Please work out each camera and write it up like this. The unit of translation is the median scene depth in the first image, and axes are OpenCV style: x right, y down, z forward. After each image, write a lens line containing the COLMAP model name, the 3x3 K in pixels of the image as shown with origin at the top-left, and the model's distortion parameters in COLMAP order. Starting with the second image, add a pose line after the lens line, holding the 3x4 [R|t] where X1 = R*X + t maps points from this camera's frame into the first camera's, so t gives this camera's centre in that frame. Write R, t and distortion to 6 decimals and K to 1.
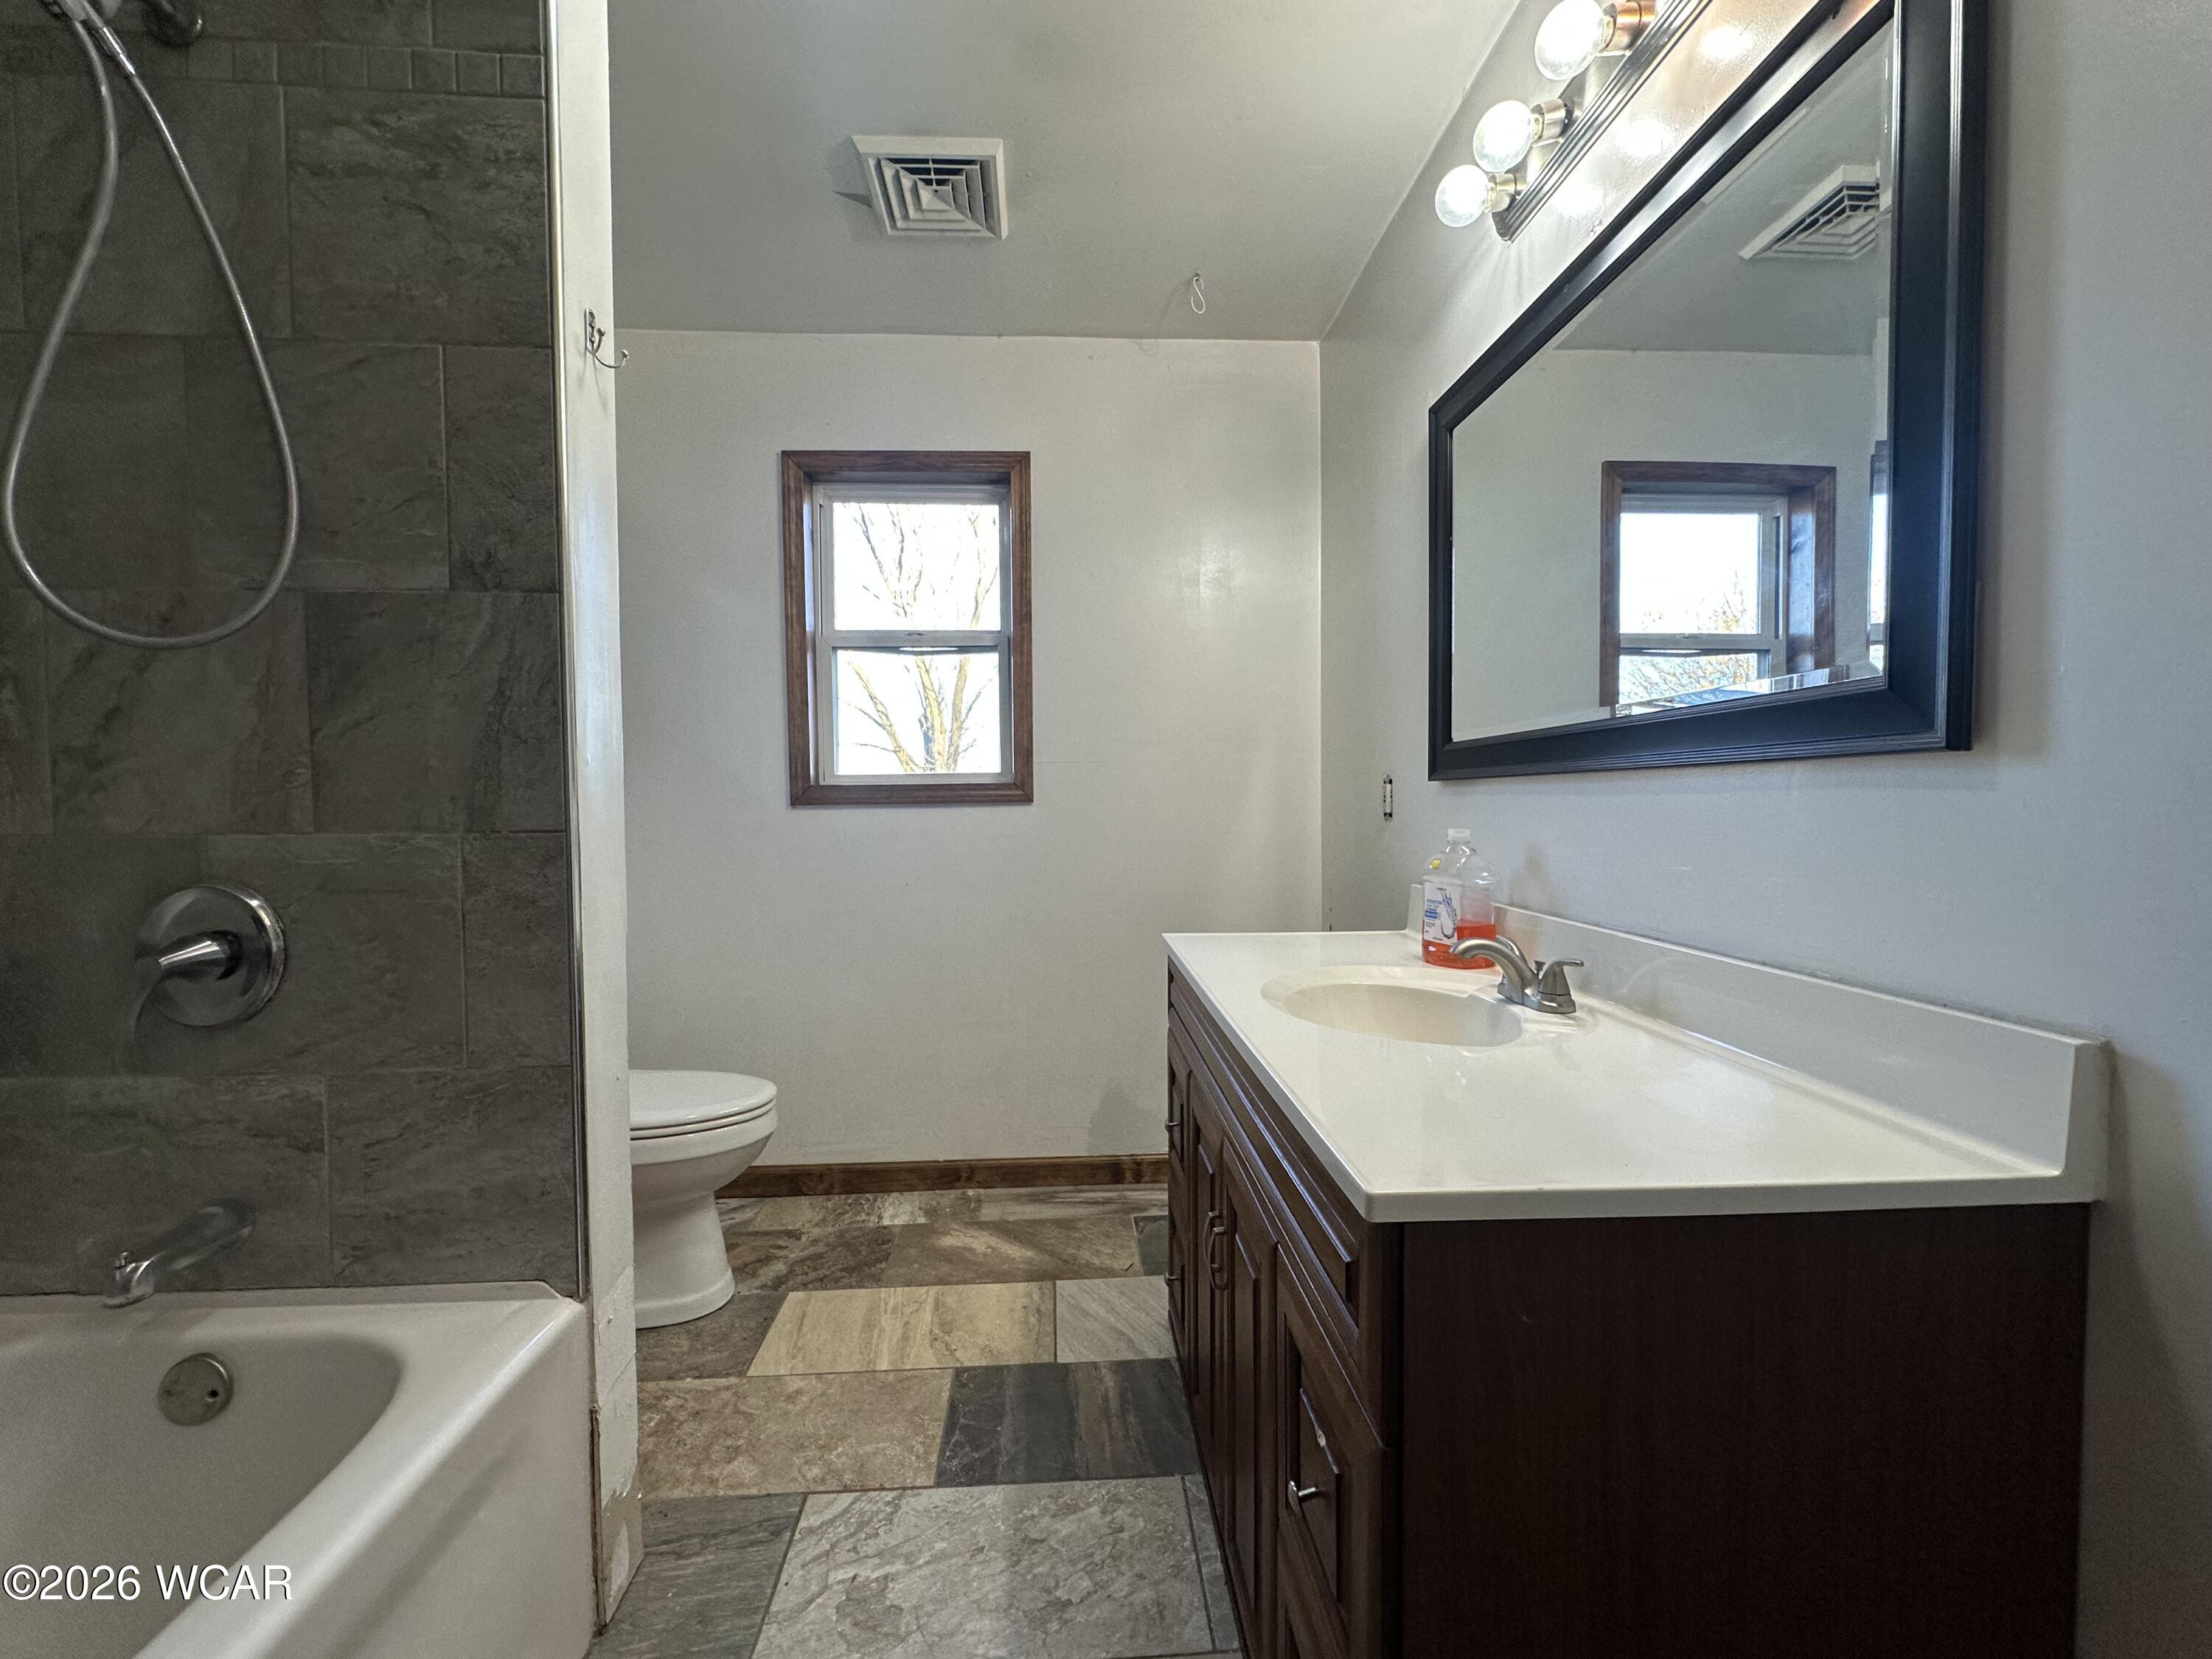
lens RADIAL K [[890.9, 0, 1106.0], [0, 890.9, 829.5], [0, 0, 1]] dist [0.001565, -0.001223]
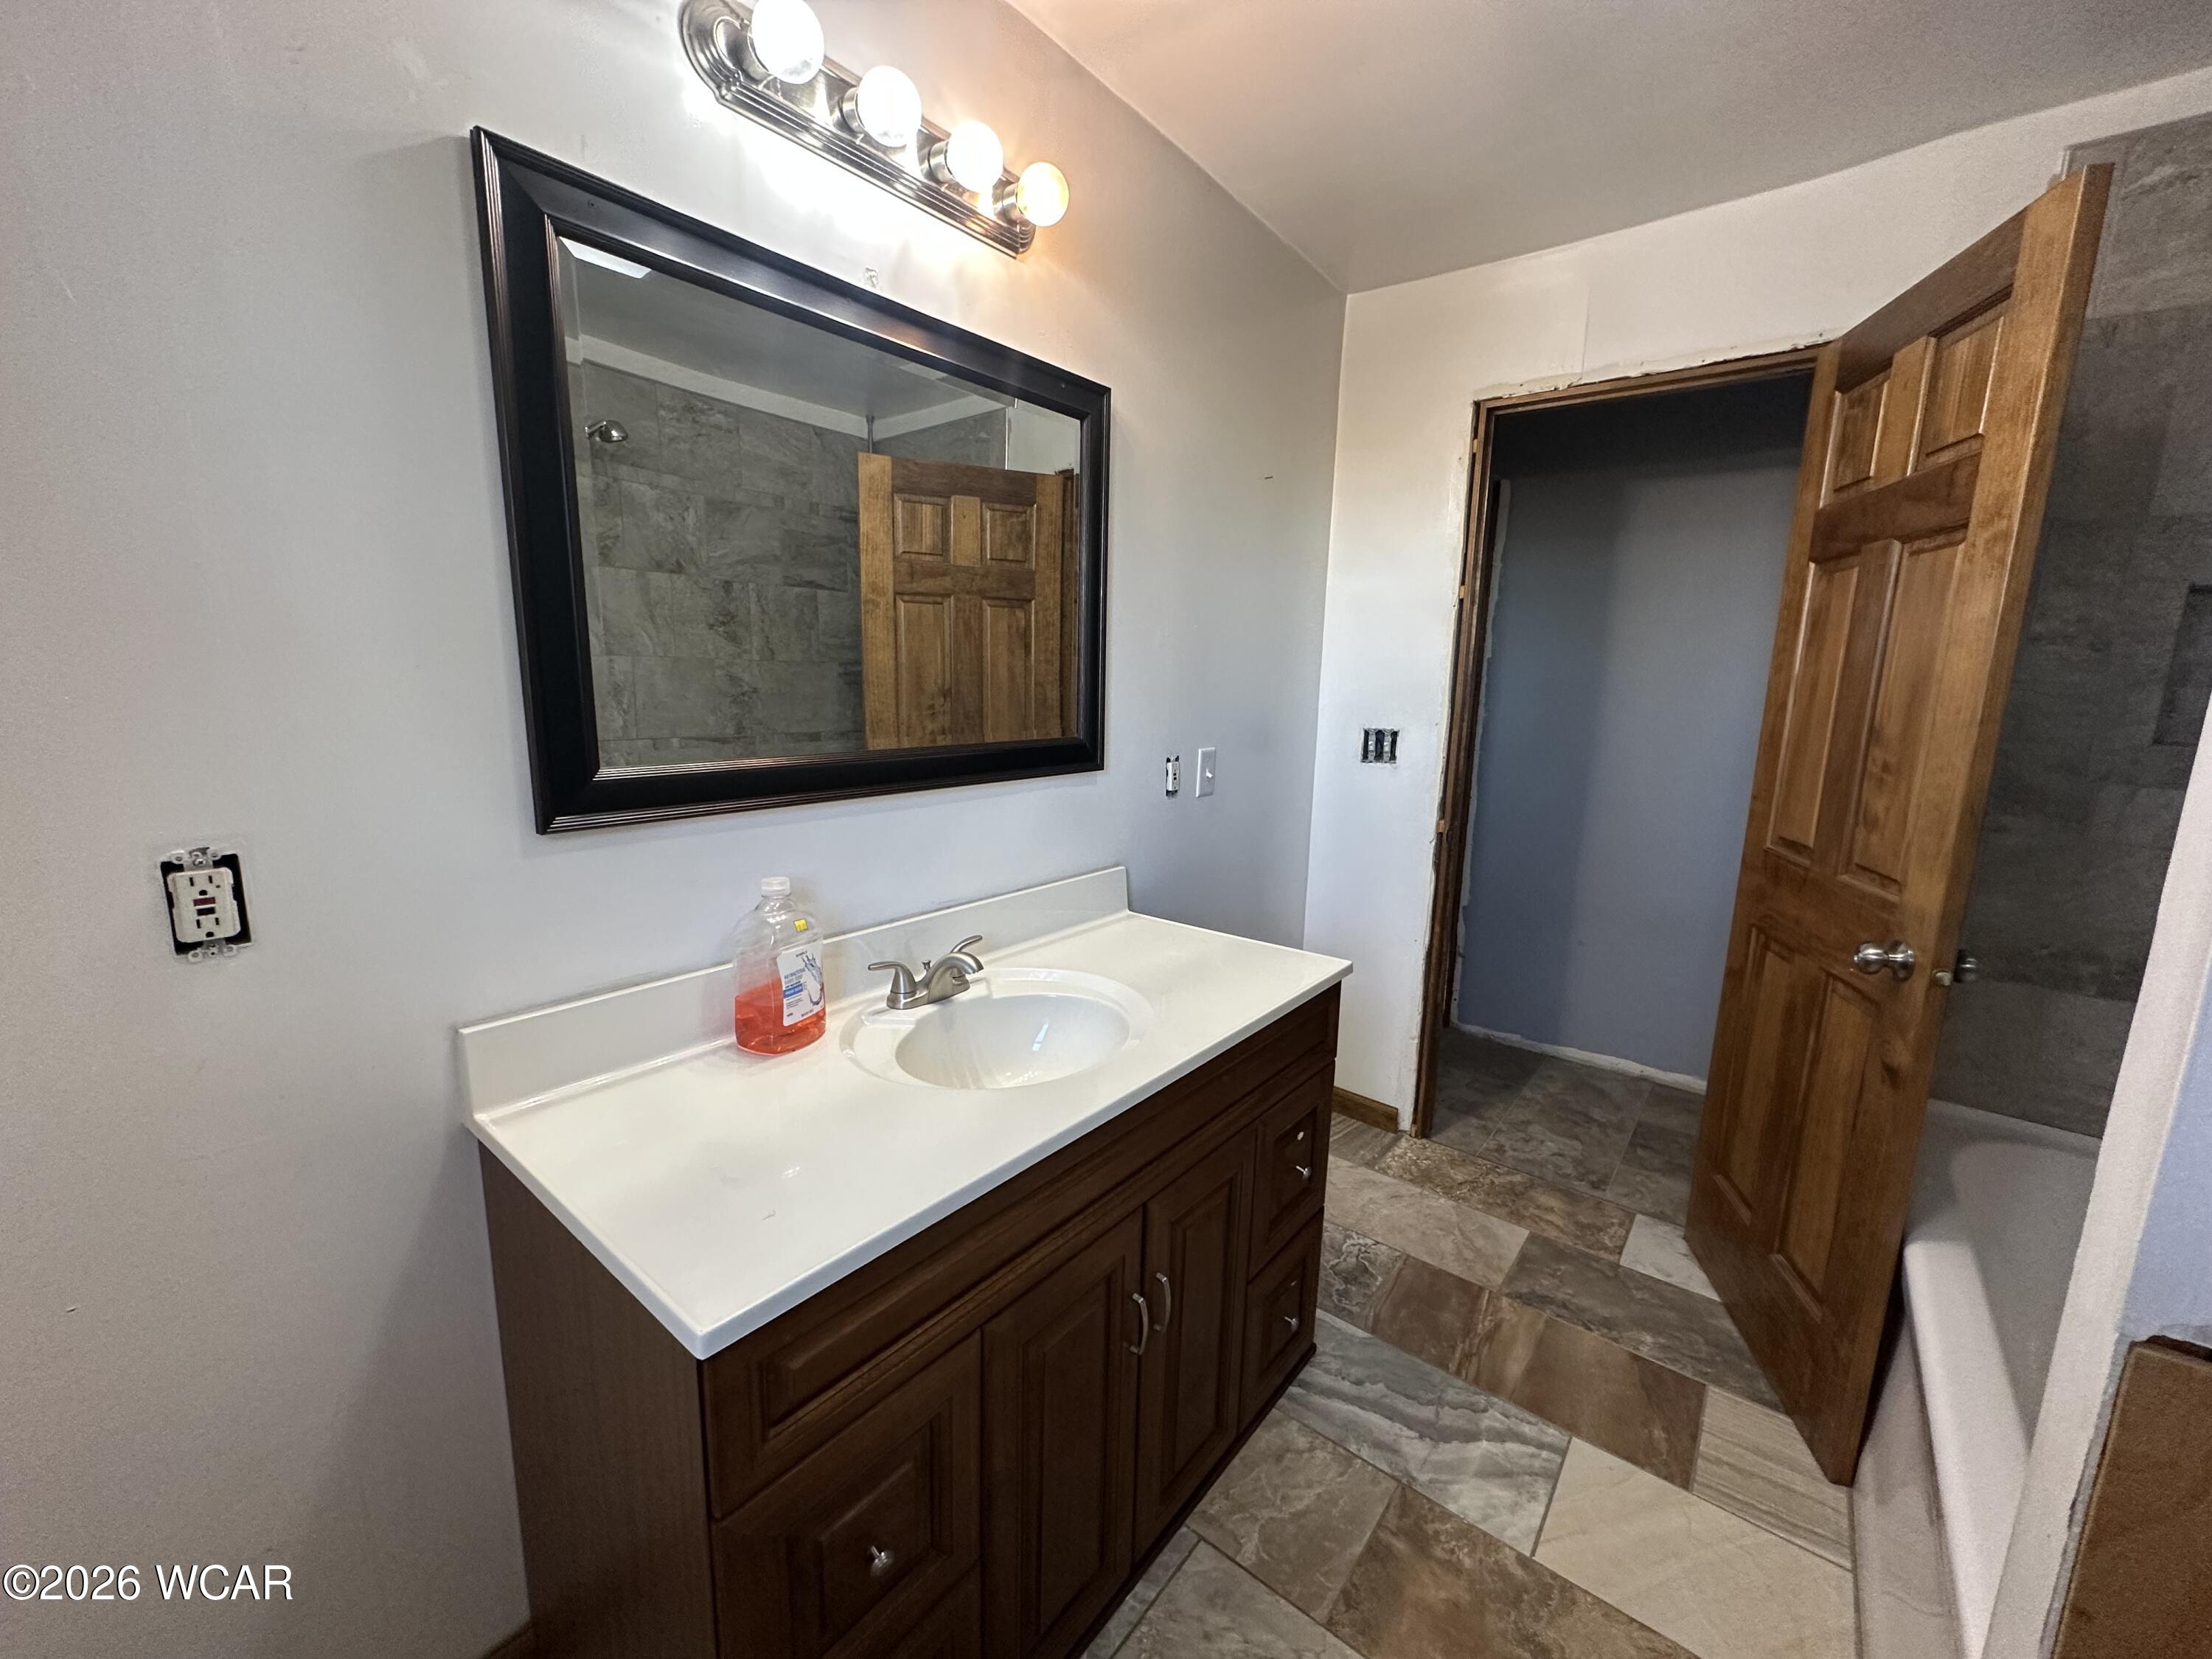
lens RADIAL K [[890.9, 0, 1106.0], [0, 890.9, 829.5], [0, 0, 1]] dist [0.001565, -0.001223]
pose [[-0.739676, -0.124239, 0.661396, -0.471200], [0.006251, 0.981500, 0.191358, -0.265071], [-0.672934, 0.145677, -0.725216, 1.850325]]
